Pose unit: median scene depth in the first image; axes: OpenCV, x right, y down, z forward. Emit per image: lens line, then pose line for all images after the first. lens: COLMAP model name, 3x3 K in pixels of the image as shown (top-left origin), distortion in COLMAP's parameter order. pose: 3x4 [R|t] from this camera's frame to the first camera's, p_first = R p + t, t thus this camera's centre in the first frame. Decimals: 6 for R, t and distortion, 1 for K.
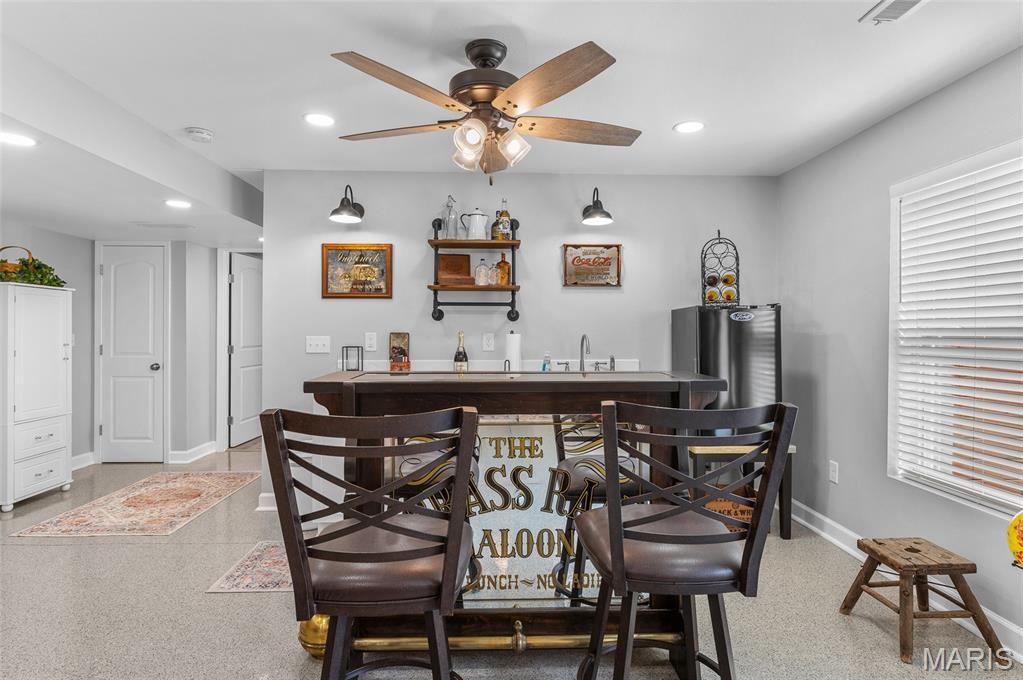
lens RADIAL K [[542.6, 0, 509.2], [0, 542.6, 332.3], [0, 0, 1]] dist [0.000325, -0.000119]
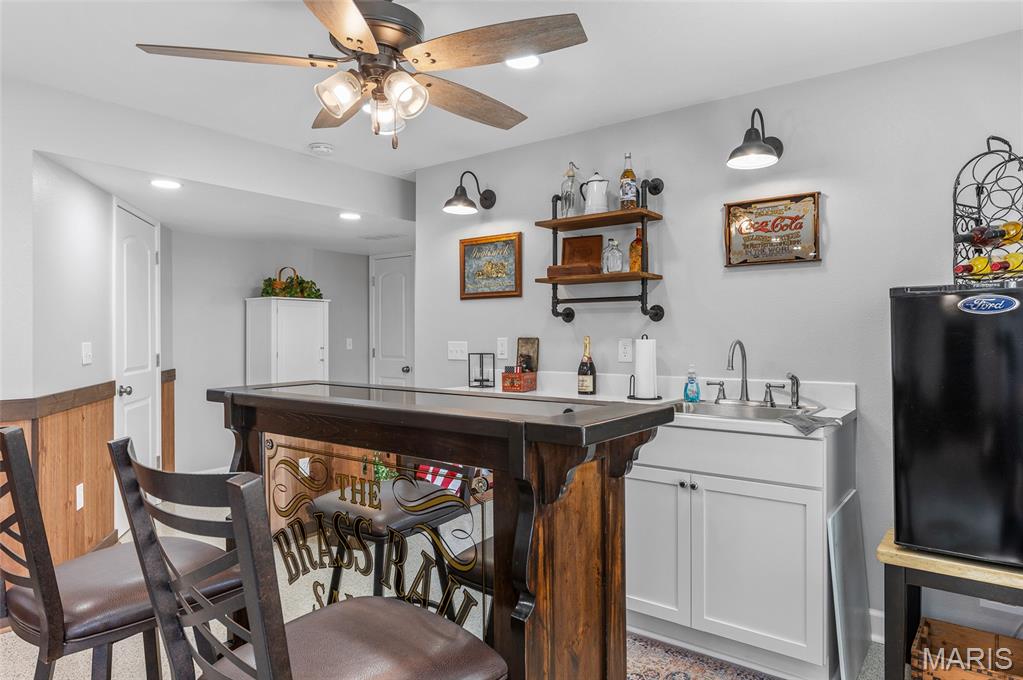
lens RADIAL K [[627.3, 0, 510.6], [0, 627.3, 336.9], [0, 0, 1]] dist [-0.005169, -0.000140]
pose [[0.774049, -0.001861, -0.633123, 0.385749], [0.003892, 0.999991, 0.001820, -0.002107], [0.633114, -0.003873, 0.774049, 0.239911]]
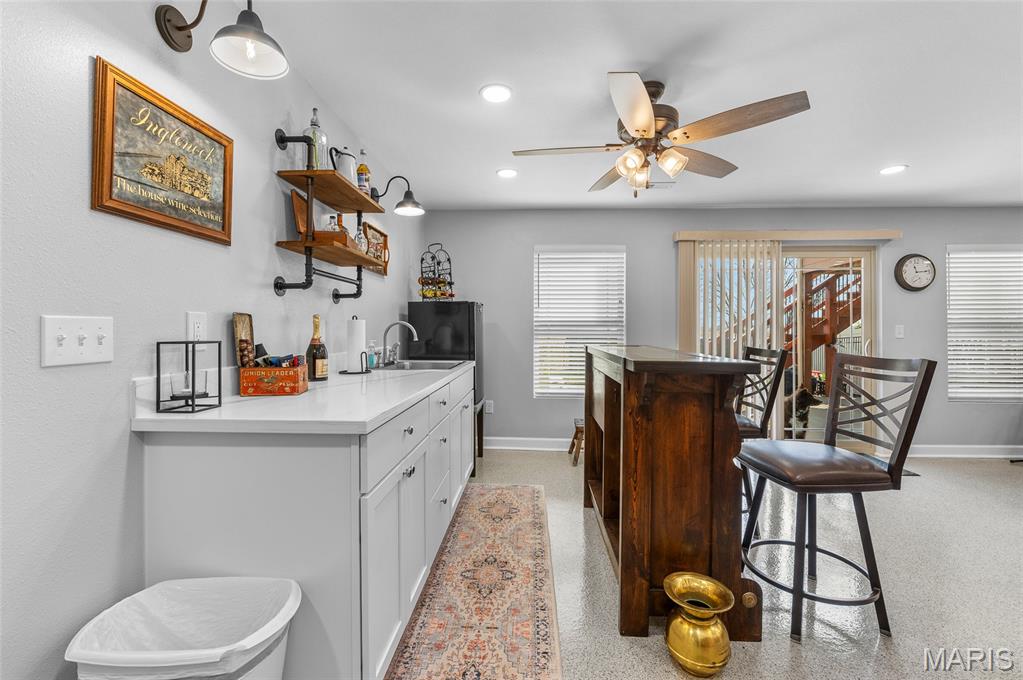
lens RADIAL K [[430.7, 0, 511.0], [0, 430.7, 333.4], [0, 0, 1]] dist [-0.010988, -0.000138]
pose [[0.066168, -0.011834, 0.997738, -0.604091], [0.002815, 0.999928, 0.011673, 0.016111], [-0.997805, 0.002037, 0.066196, 0.712962]]
